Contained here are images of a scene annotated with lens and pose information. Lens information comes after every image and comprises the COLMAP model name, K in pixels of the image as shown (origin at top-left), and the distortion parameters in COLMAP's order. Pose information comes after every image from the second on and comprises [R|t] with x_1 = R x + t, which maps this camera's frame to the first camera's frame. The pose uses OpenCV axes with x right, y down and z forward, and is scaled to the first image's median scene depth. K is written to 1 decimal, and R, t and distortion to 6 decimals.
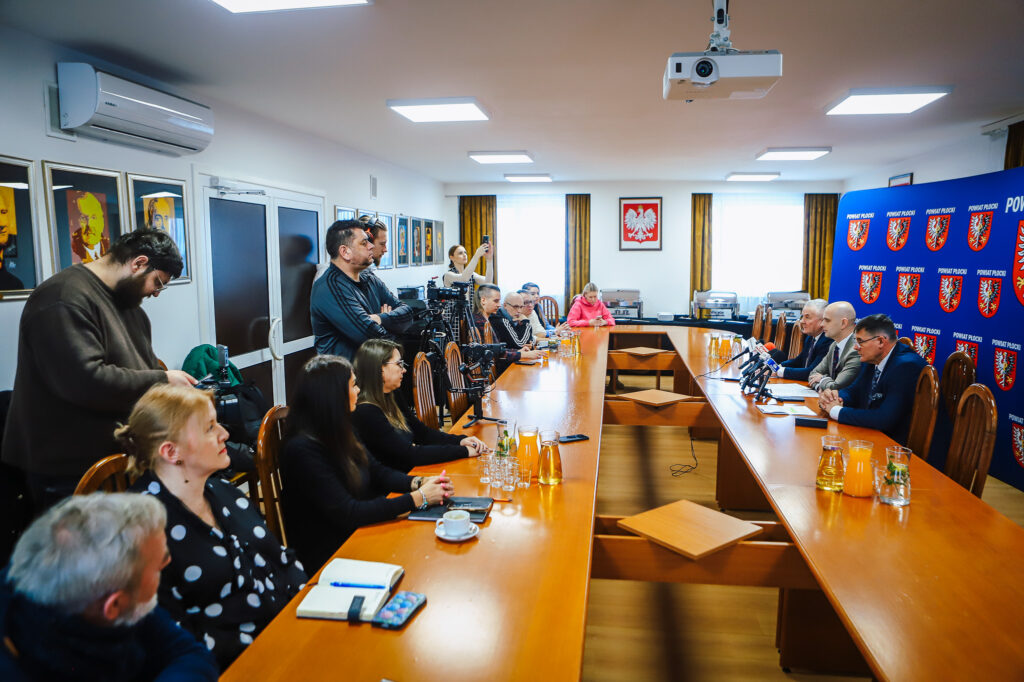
lens RADIAL K [[710.0, 0, 516.5], [0, 710.0, 333.0], [0, 0, 1]] dist [-0.052908, 0.034569]
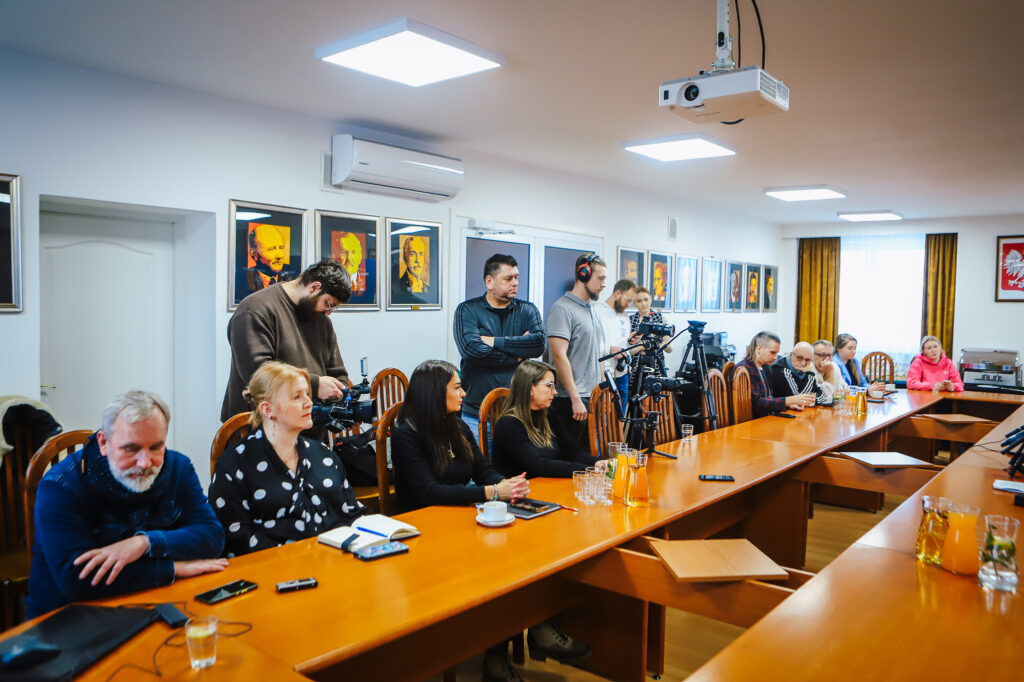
lens RADIAL K [[765.5, 0, 505.1], [0, 765.5, 344.6], [0, 0, 1]] dist [-0.072500, 0.054902]
pose [[0.860397, 0.049989, -0.507166, 0.334440], [-0.080179, 0.996062, -0.037846, 0.030285], [0.503277, 0.073227, 0.861017, -0.036019]]
